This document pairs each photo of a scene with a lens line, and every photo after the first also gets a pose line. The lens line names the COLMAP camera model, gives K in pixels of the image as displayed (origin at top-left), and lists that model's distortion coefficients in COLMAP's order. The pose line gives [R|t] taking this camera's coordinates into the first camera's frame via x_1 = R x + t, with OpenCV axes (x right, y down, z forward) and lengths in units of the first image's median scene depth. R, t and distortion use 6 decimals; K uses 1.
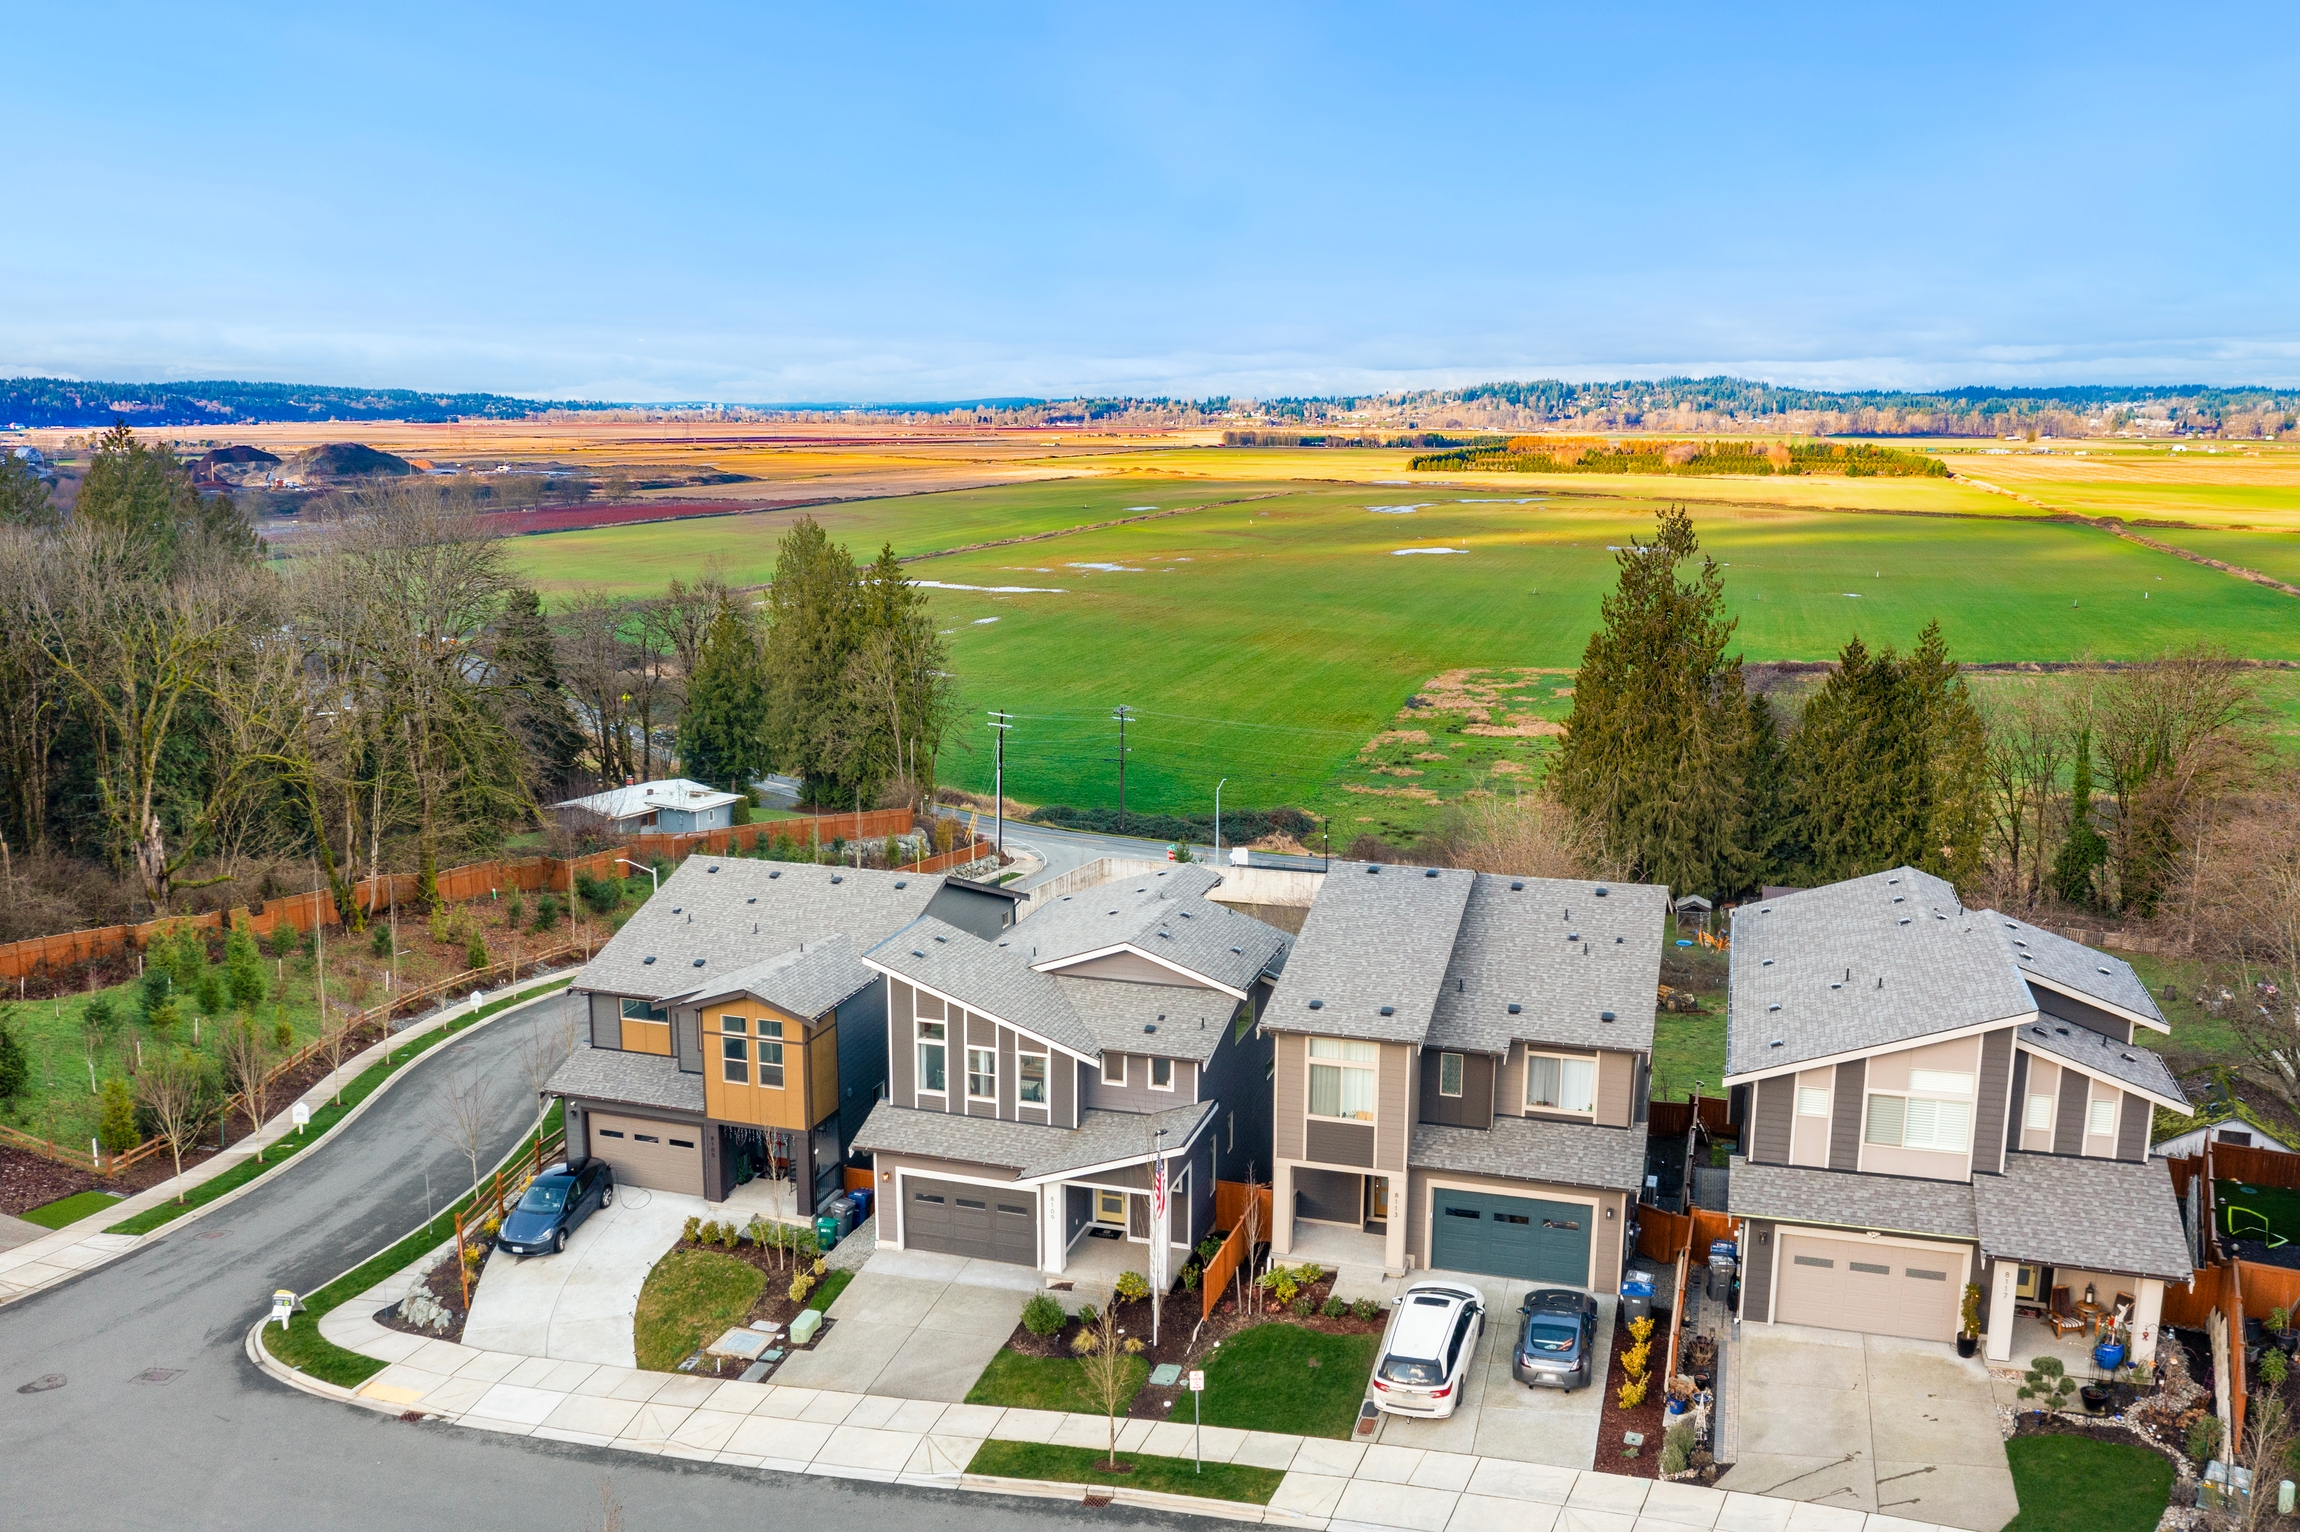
lens RADIAL K [[1855.7, 0, 1150.0], [0, 1855.7, 766.0], [0, 0, 1]] dist [-0.054647, 0.014206]
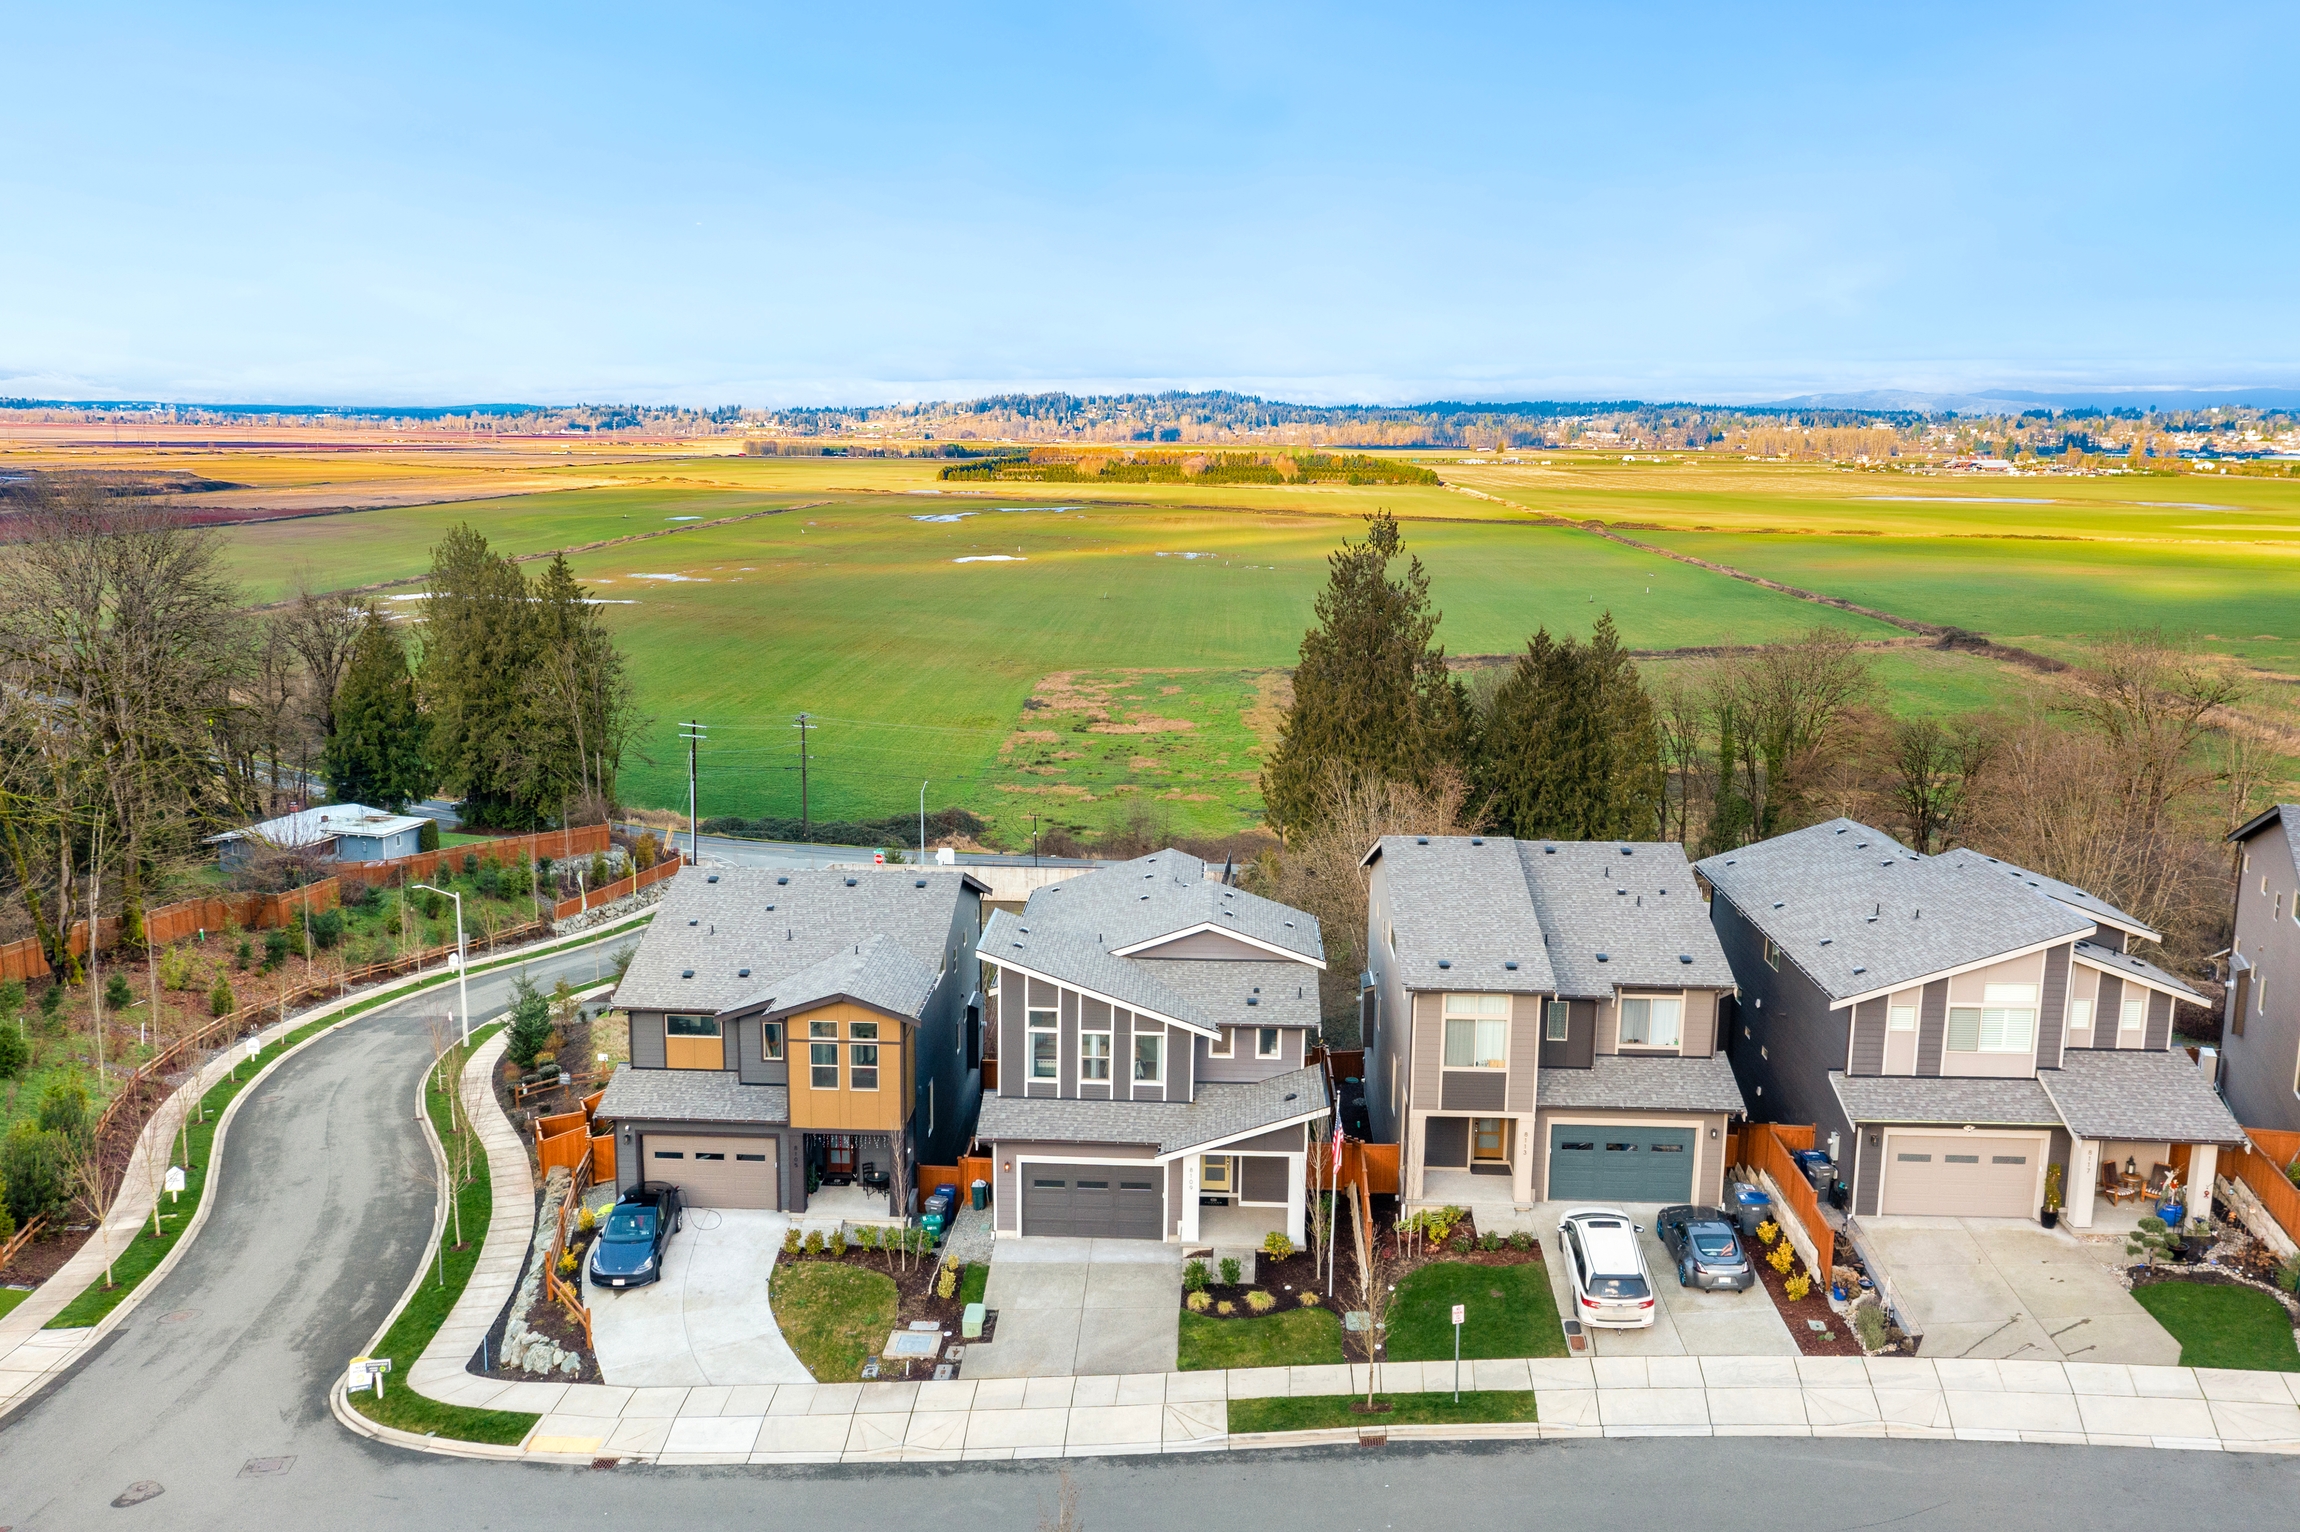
lens RADIAL K [[1822.8, 0, 1150.0], [0, 1822.8, 766.0], [0, 0, 1]] dist [0.006024, 0.007815]
pose [[0.966942, -0.037162, 0.252272, -0.312786], [0.037906, 0.999279, 0.001910, 0.004049], [-0.252162, 0.007716, 0.967654, 0.011531]]
